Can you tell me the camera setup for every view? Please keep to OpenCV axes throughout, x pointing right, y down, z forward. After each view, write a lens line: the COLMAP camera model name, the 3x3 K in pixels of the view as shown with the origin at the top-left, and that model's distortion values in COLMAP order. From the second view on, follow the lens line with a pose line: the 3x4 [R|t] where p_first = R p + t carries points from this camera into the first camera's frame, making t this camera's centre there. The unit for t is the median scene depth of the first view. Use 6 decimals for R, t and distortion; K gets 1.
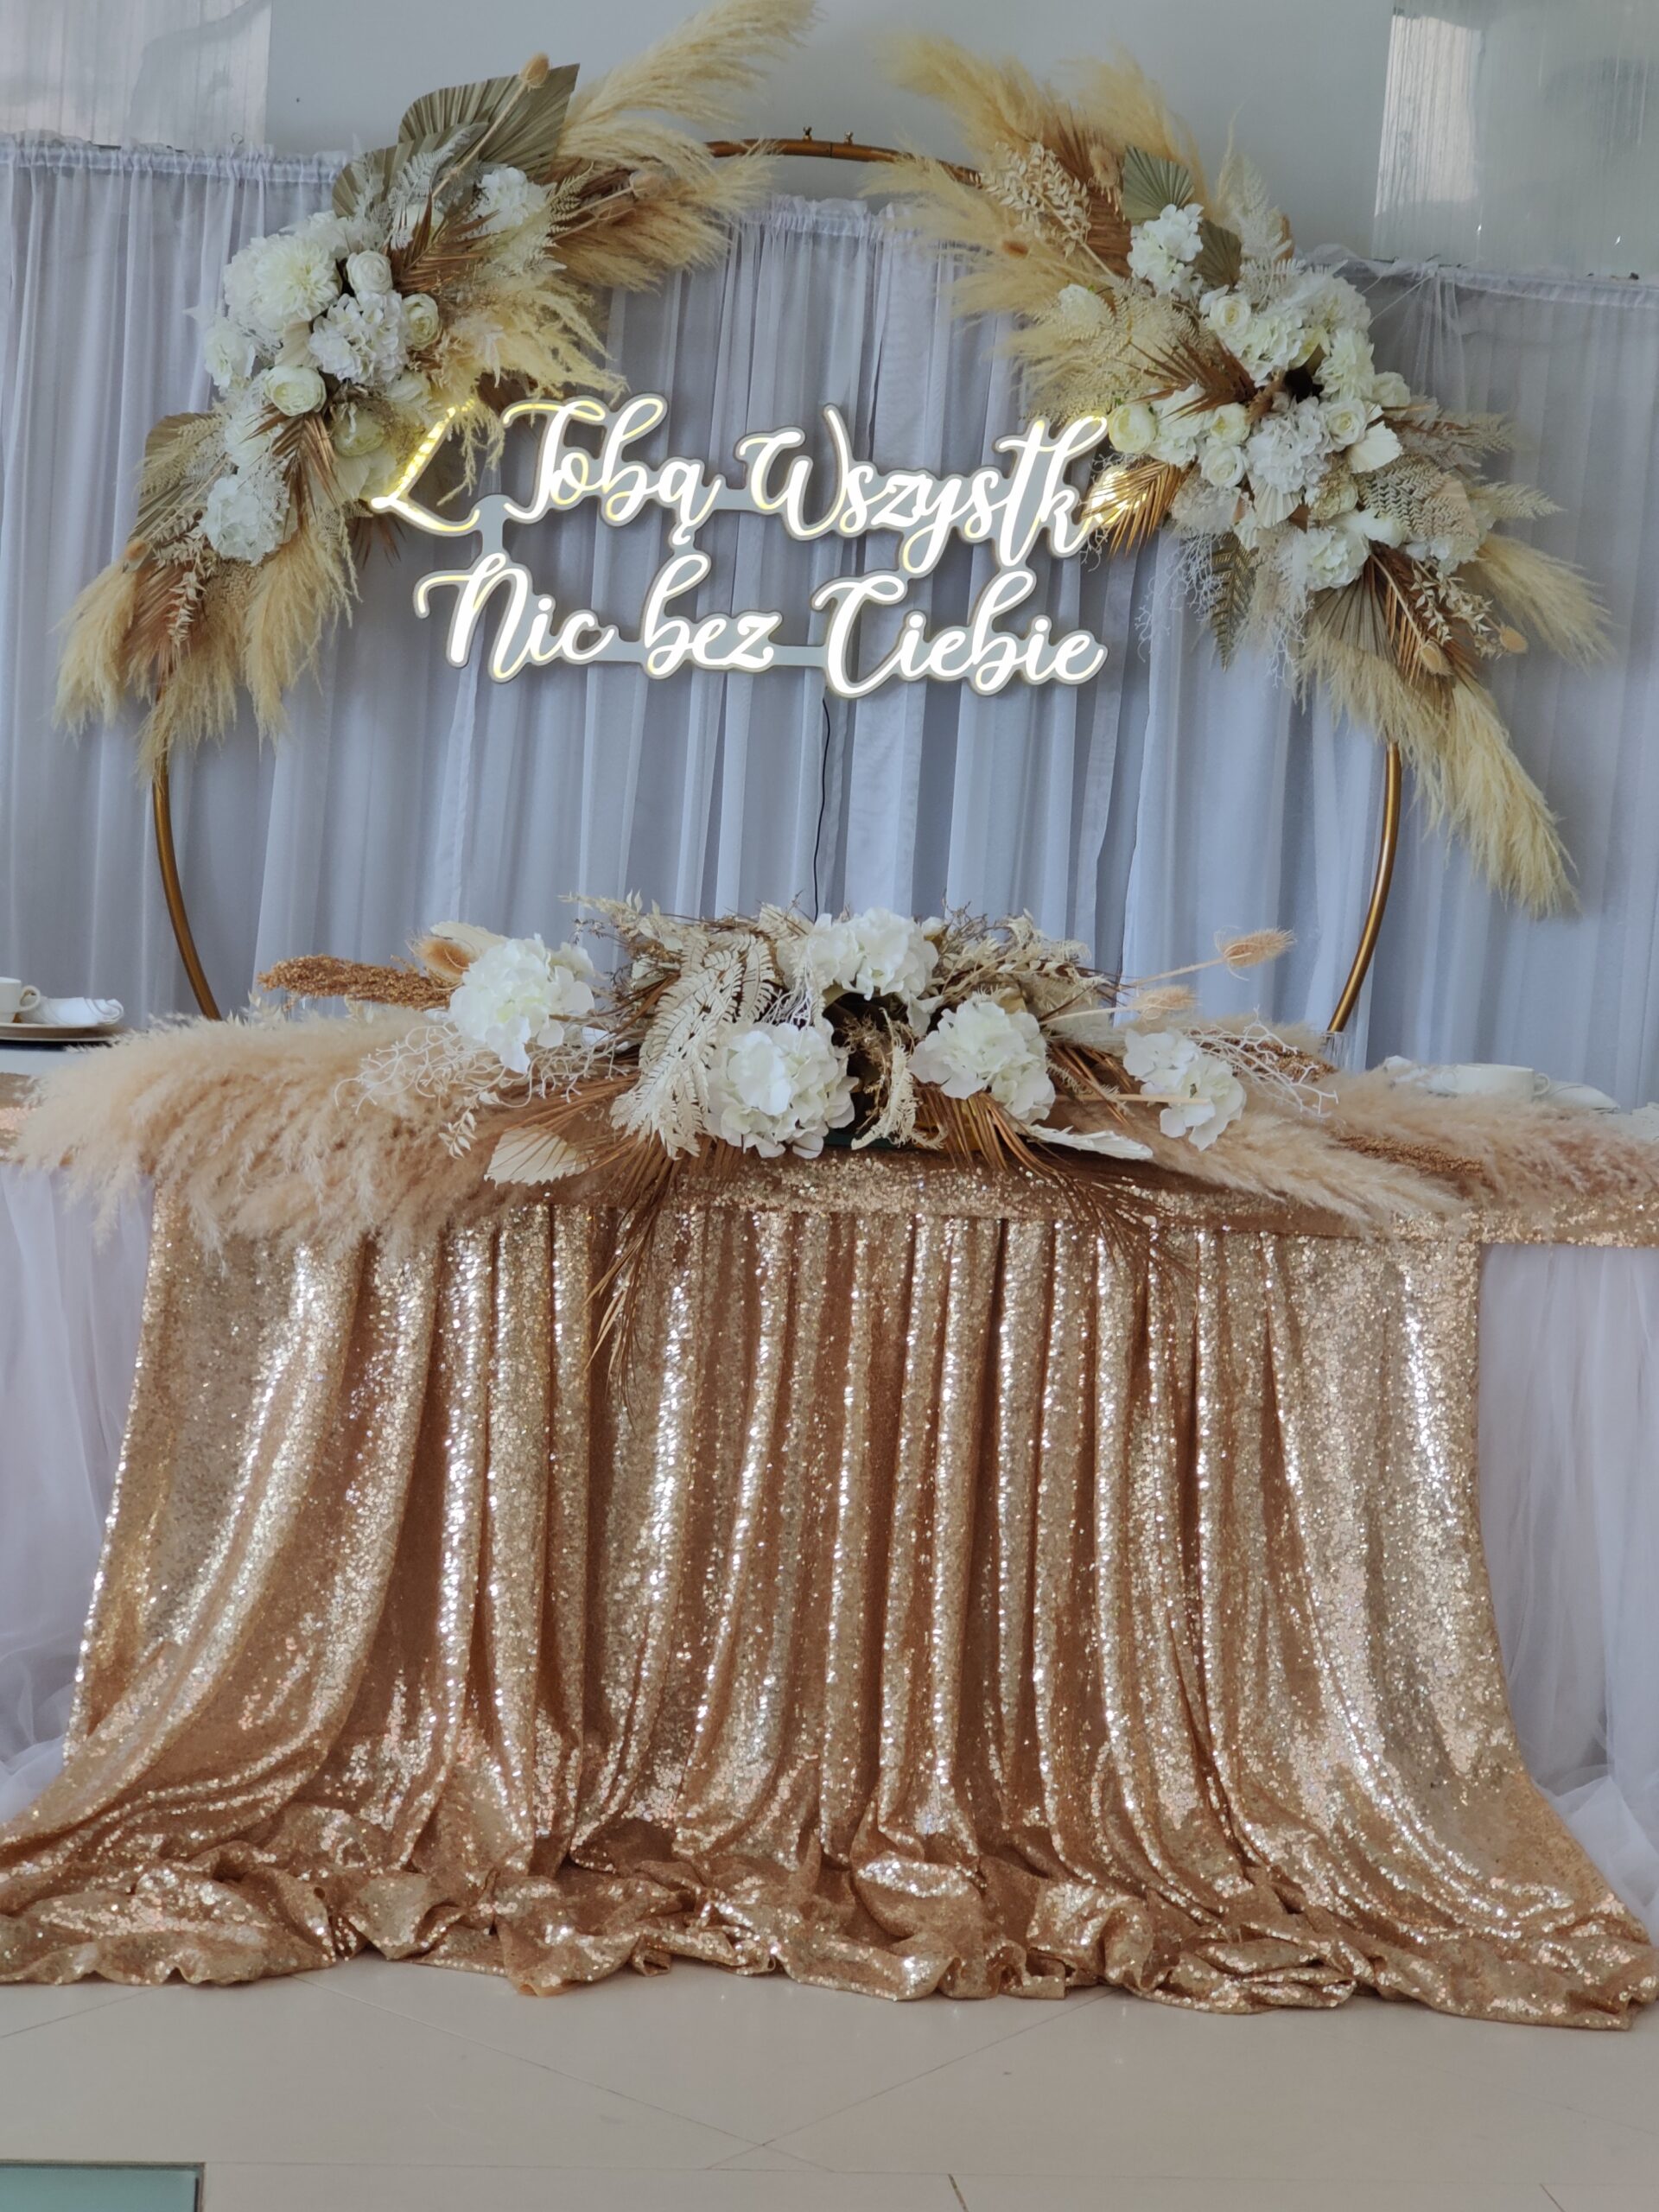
lens RADIAL K [[3632.9, 0, 829.5], [0, 3632.9, 1106.0], [0, 0, 1]] dist [0.138024, -0.035827]
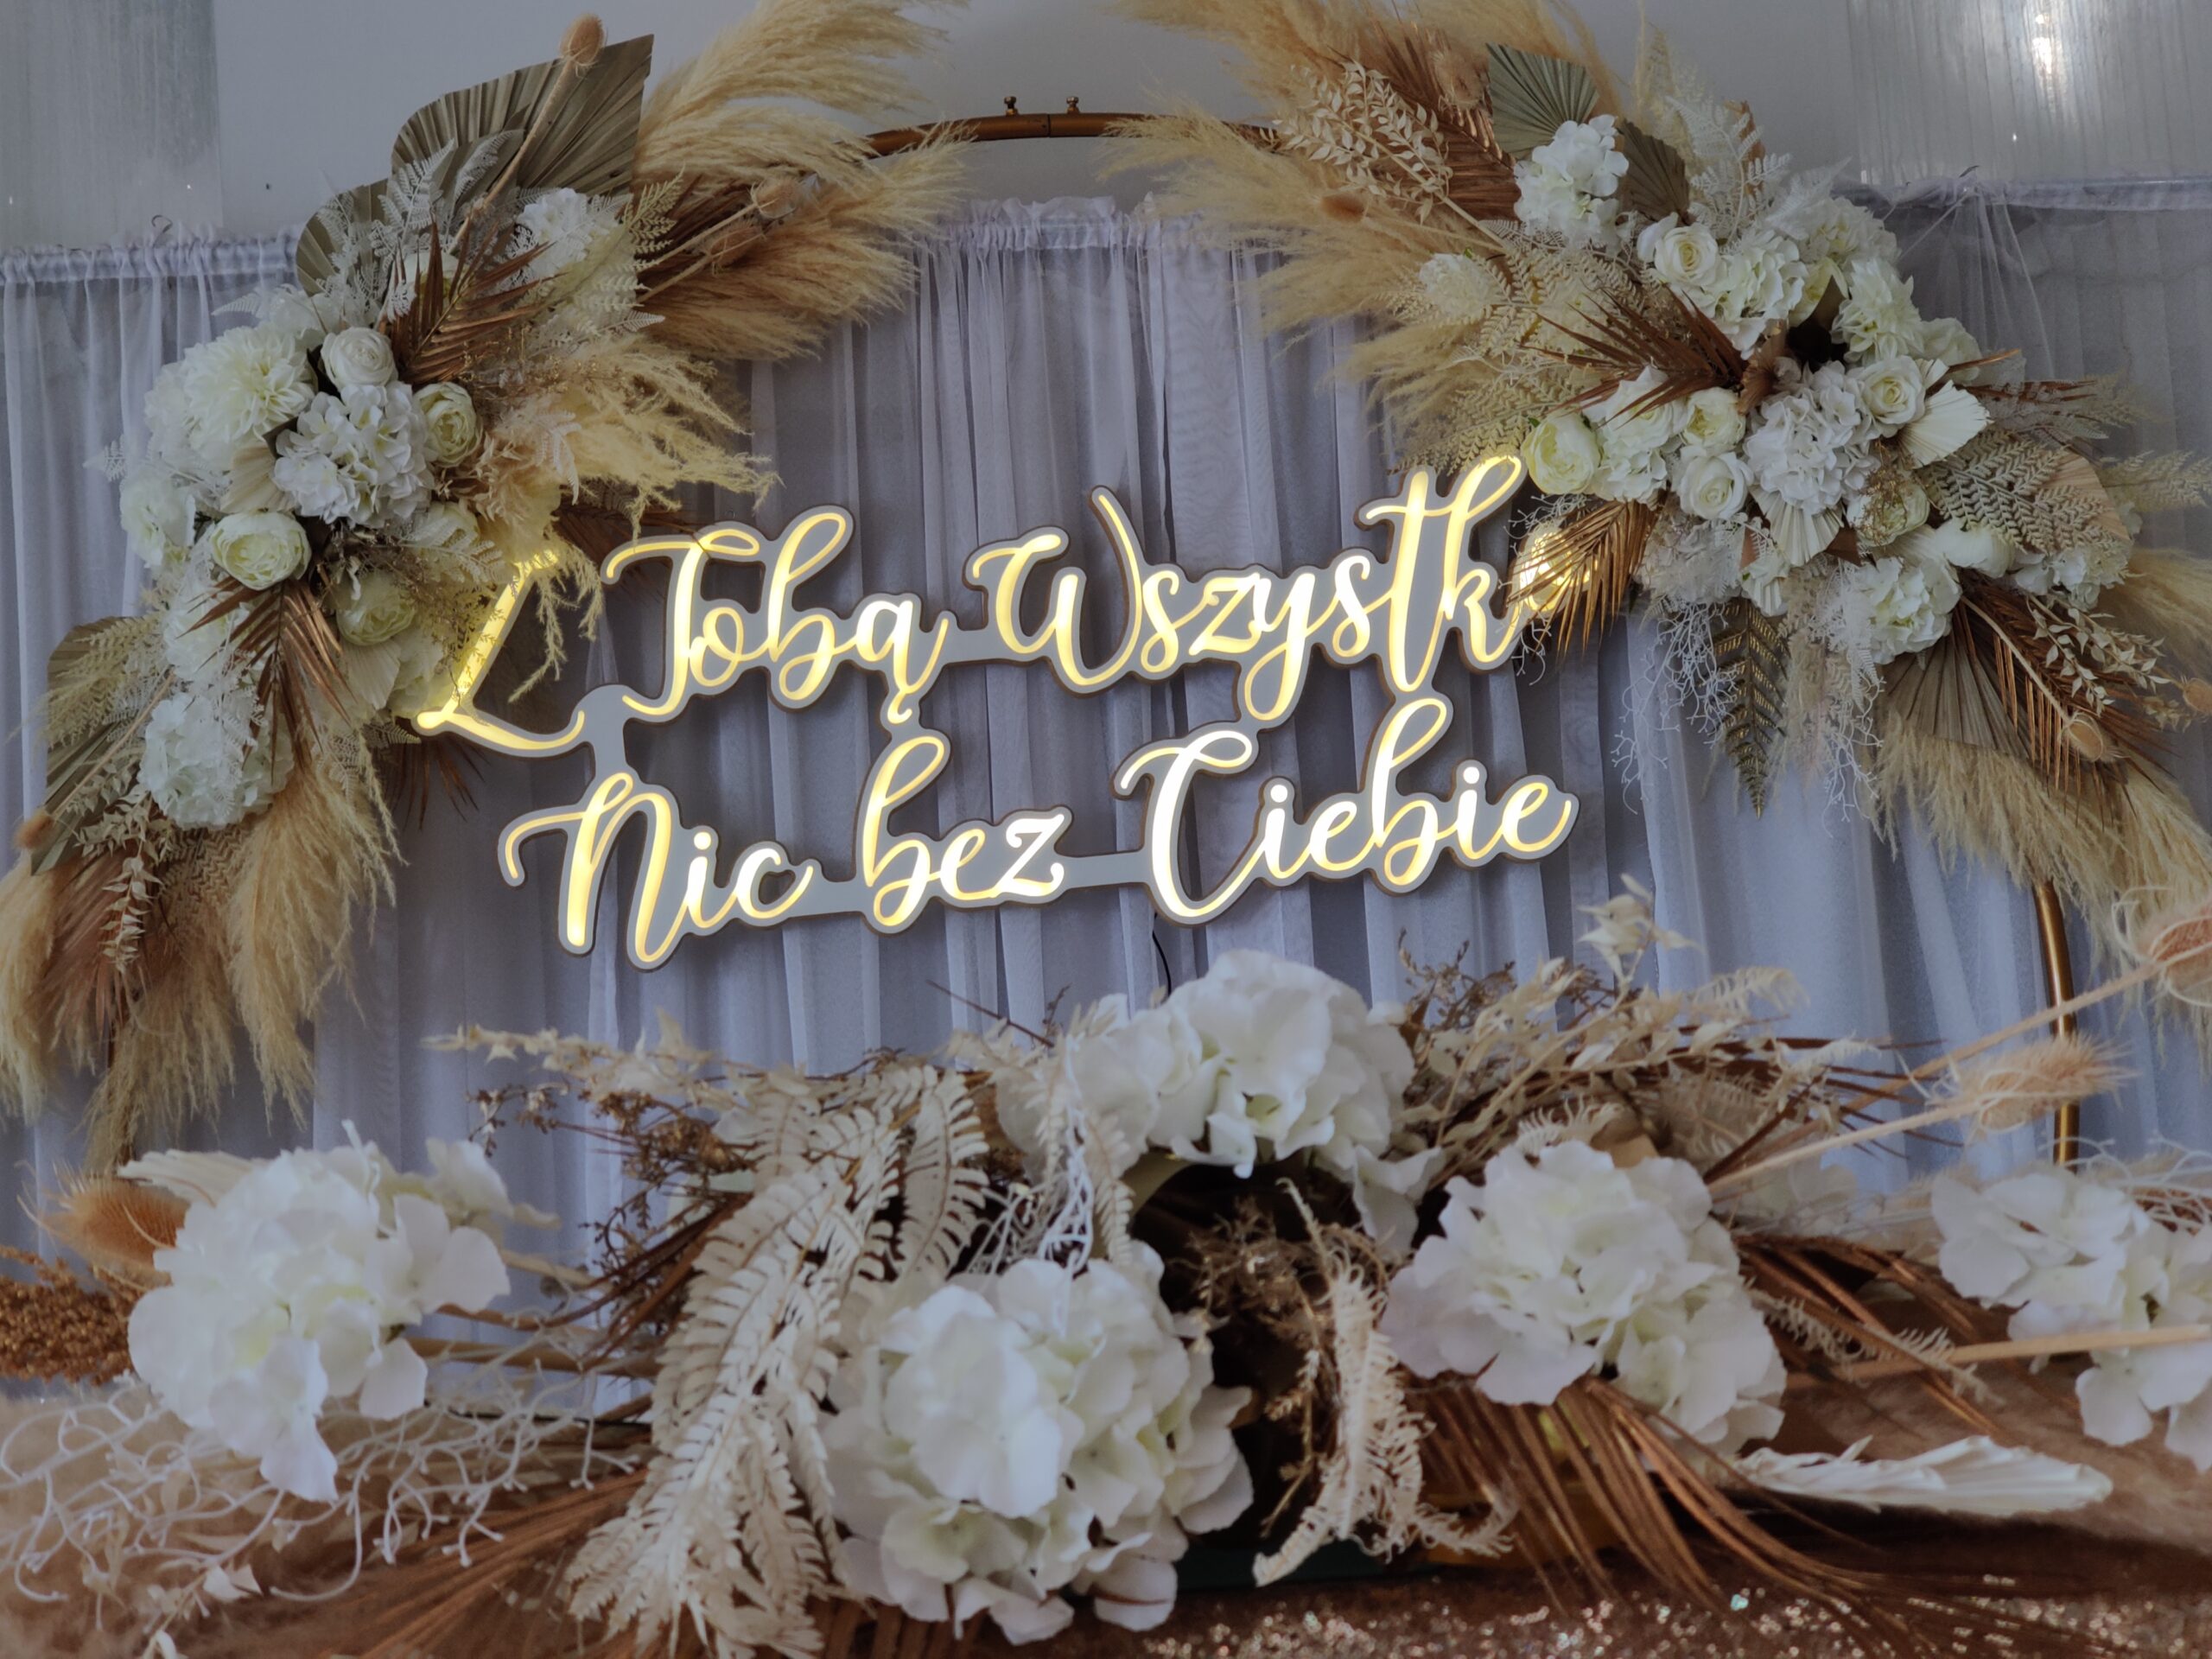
lens RADIAL K [[3632.9, 0, 1115.1], [0, 3632.9, 921.7], [0, 0, 1]] dist [0.138024, -0.035827]
pose [[0.990141, -0.138663, -0.019830, 0.005176], [0.132405, 0.972708, -0.190549, 0.009087], [0.045711, 0.186044, 0.981477, 0.388755]]
